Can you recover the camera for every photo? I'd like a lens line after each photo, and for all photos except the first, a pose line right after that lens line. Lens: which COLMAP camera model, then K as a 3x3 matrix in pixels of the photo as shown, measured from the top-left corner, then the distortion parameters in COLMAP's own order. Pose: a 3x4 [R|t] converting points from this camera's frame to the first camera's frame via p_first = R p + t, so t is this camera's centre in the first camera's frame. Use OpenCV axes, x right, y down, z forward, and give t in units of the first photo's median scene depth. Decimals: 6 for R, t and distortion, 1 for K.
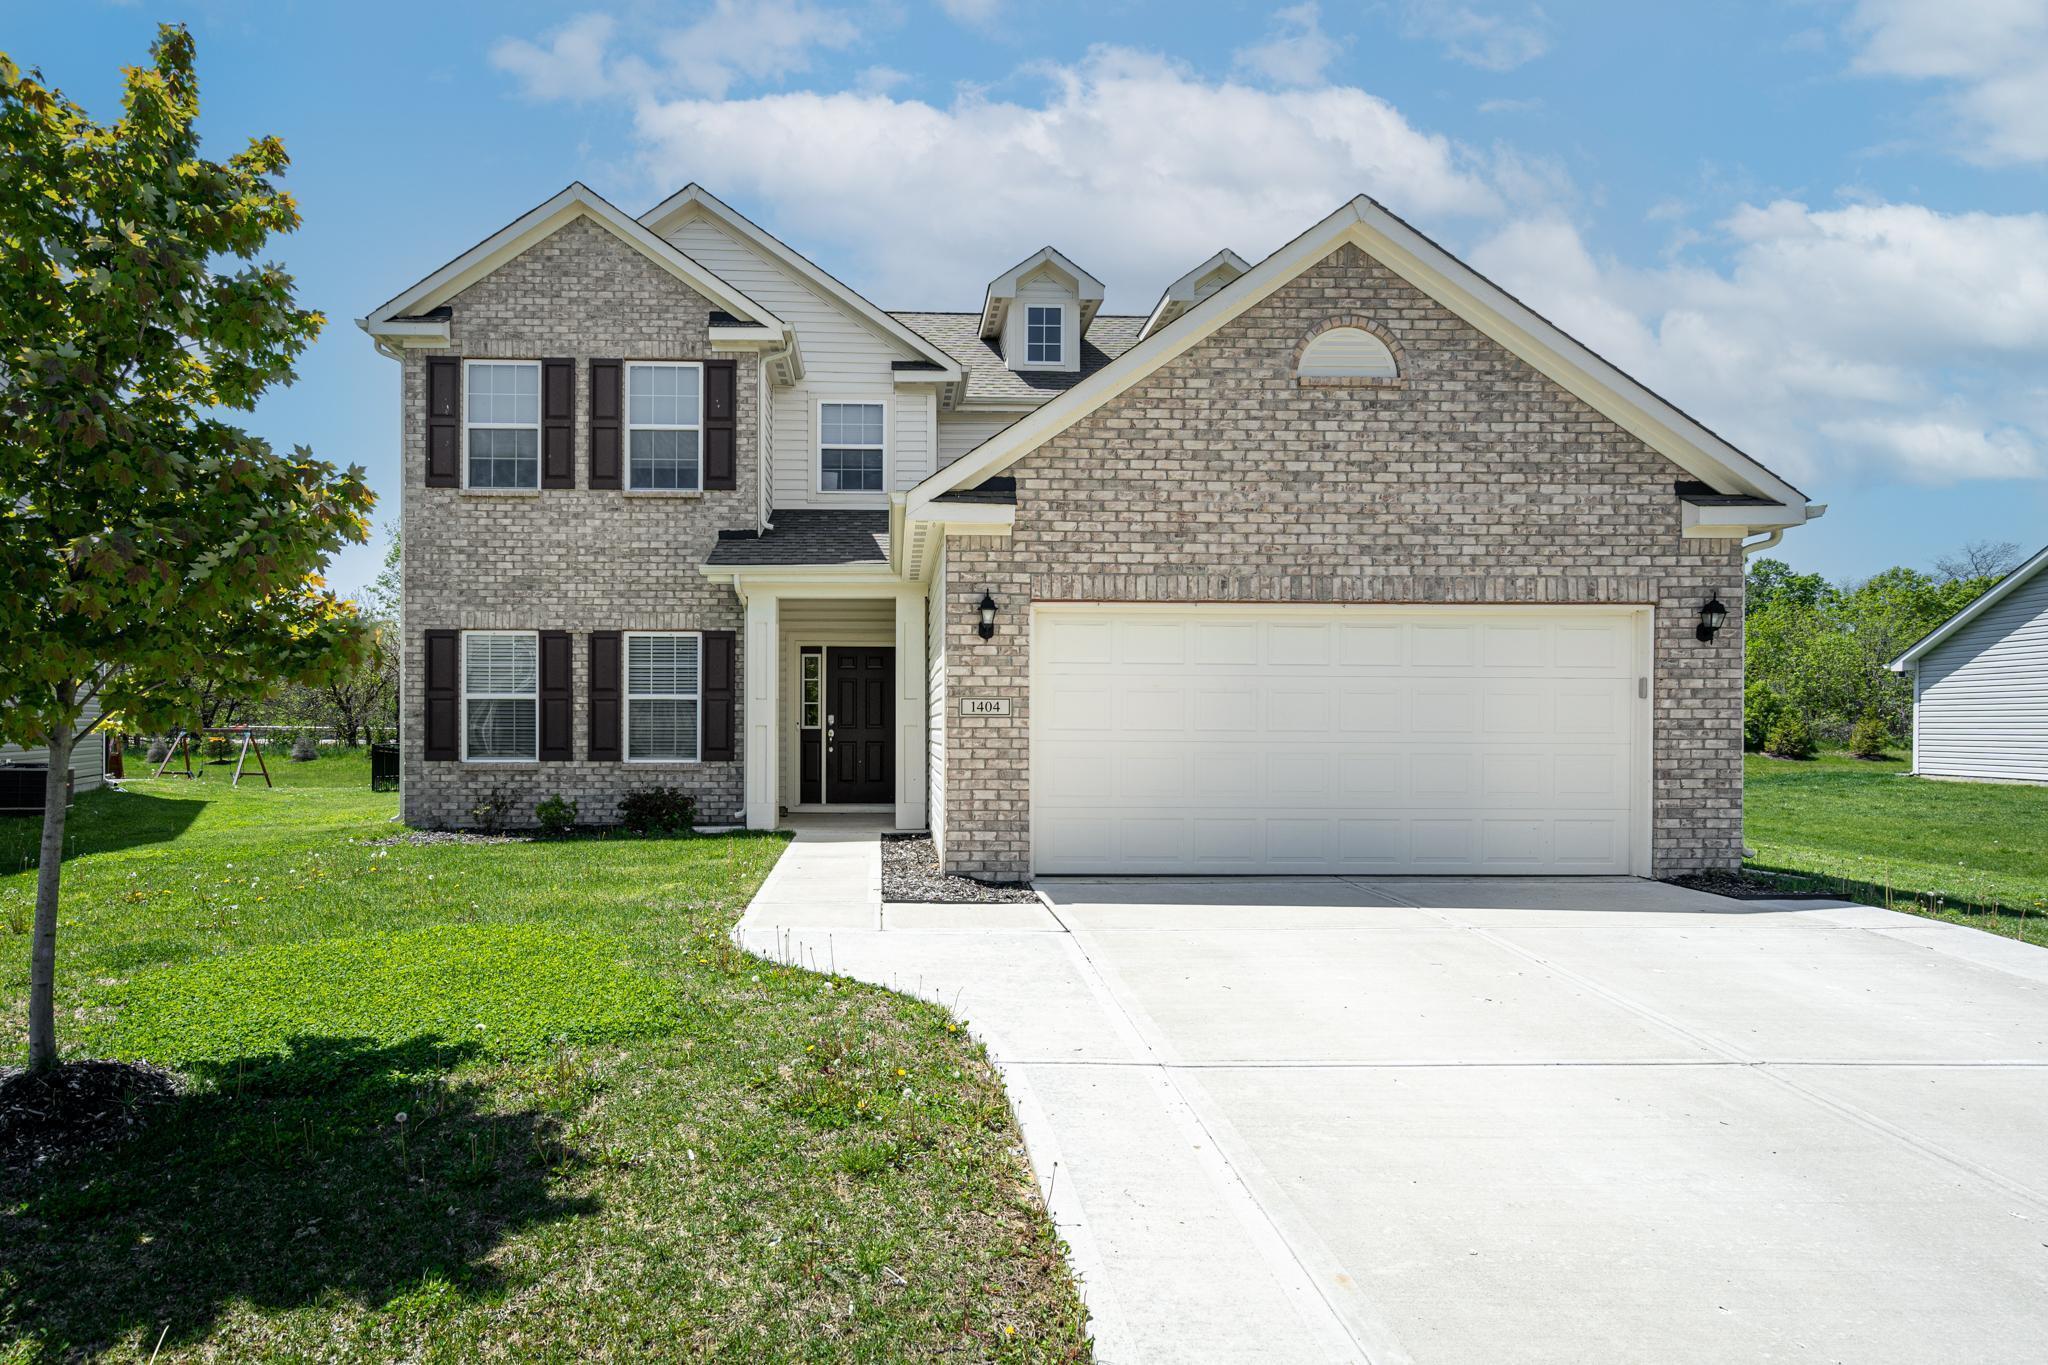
lens RADIAL K [[1119.2, 0, 1024.4], [0, 1119.2, 681.9], [0, 0, 1]] dist [0.039071, 0.001586]
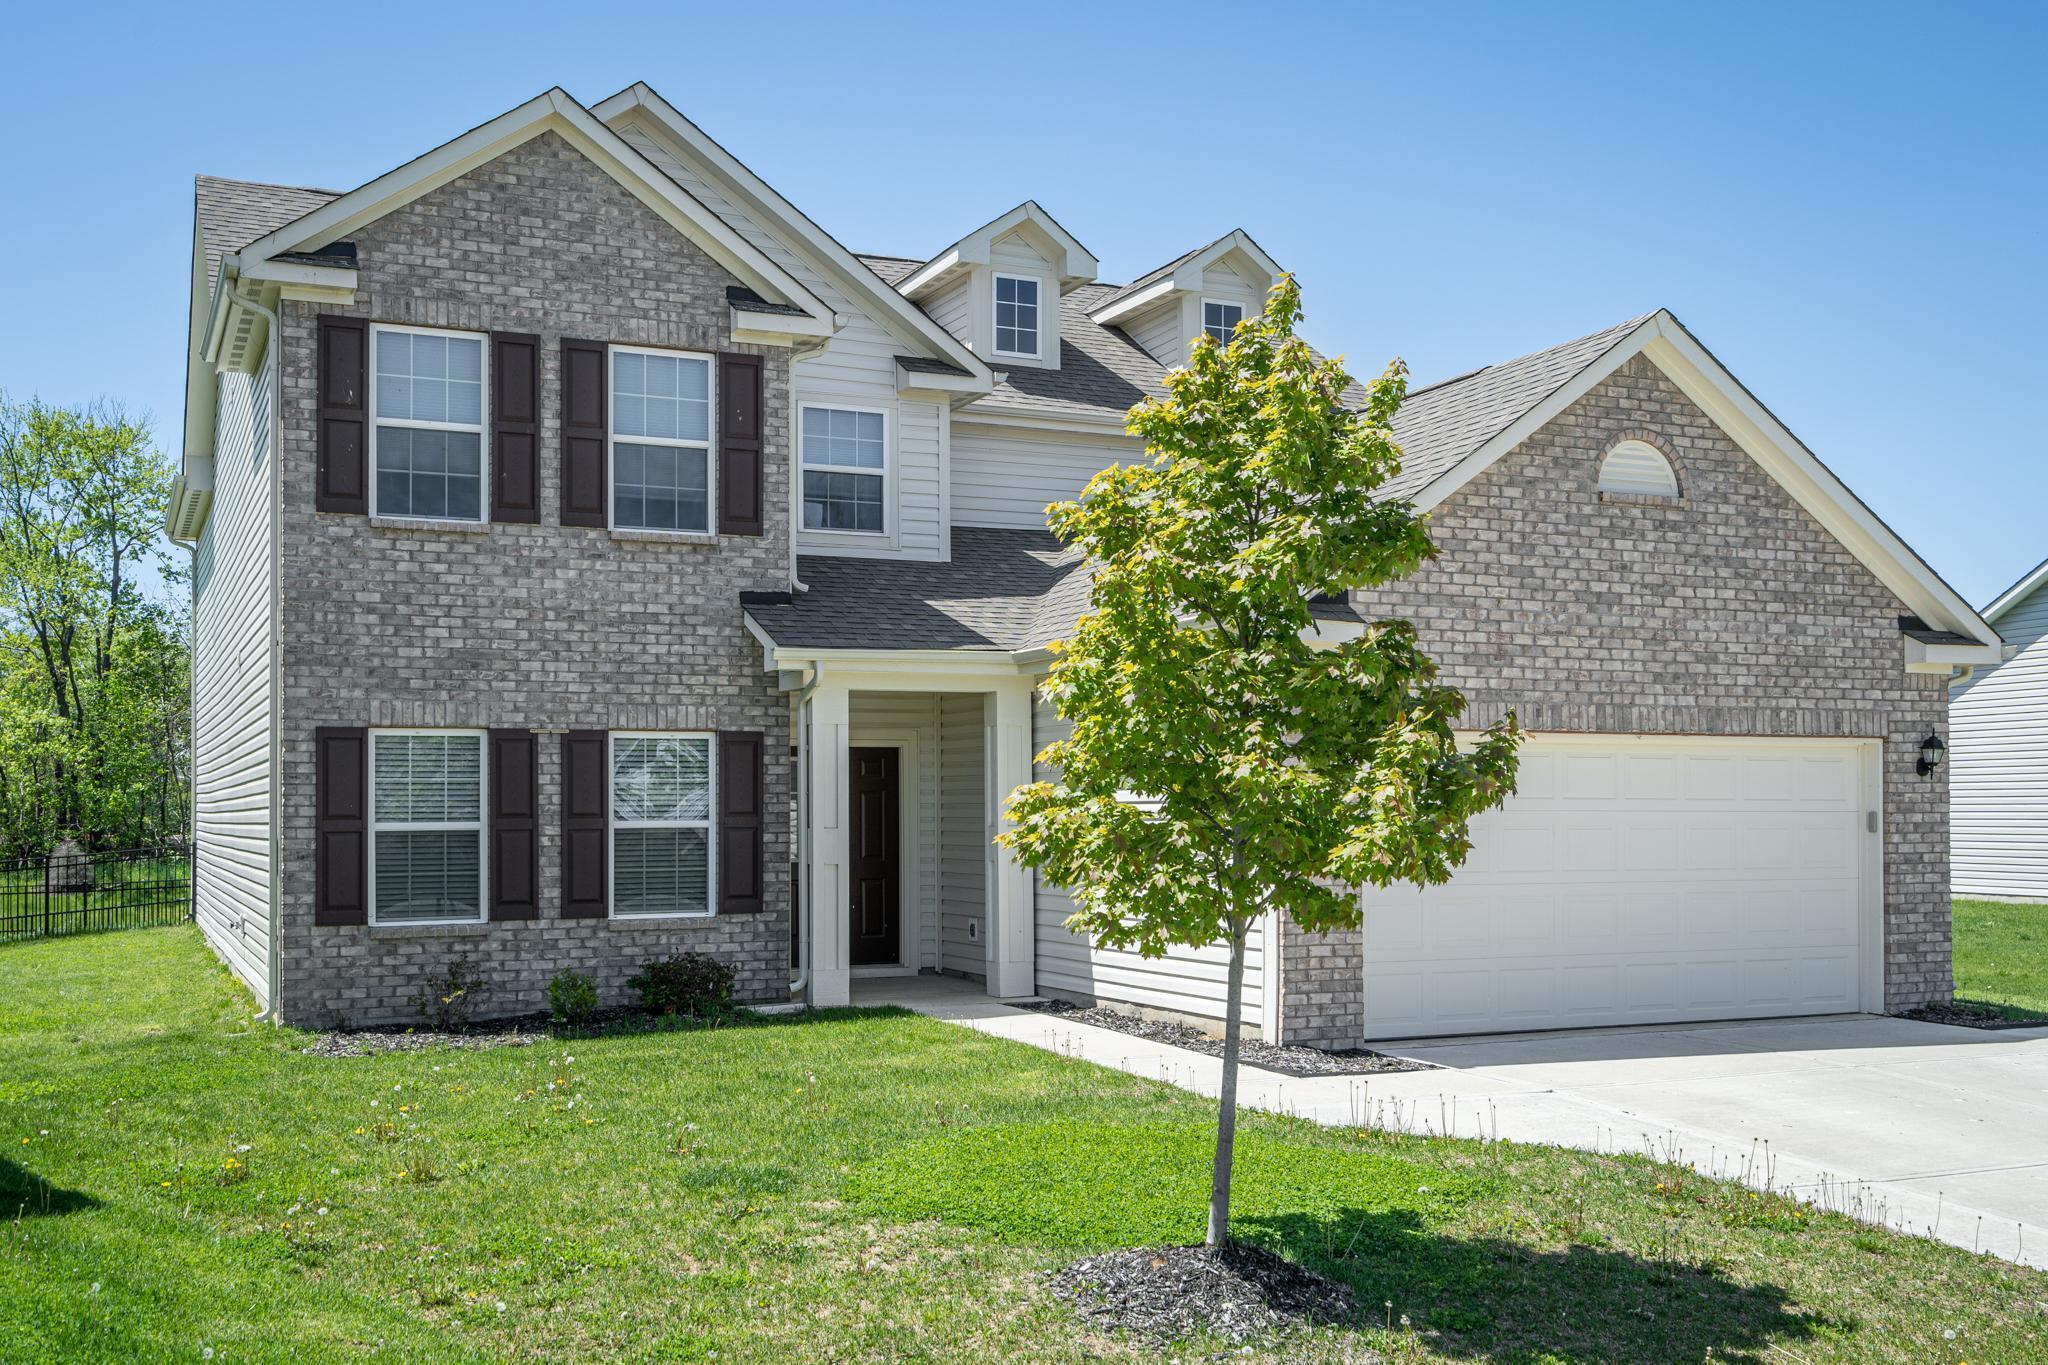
lens RADIAL K [[1970.0, 0, 1024.8], [0, 1970.0, 680.1], [0, 0, 1]] dist [0.083751, 0.000000]
pose [[0.918486, 0.019853, 0.394954, -0.614867], [-0.011055, 0.999638, -0.024539, -0.050065], [-0.395299, 0.018172, 0.918373, -0.235255]]
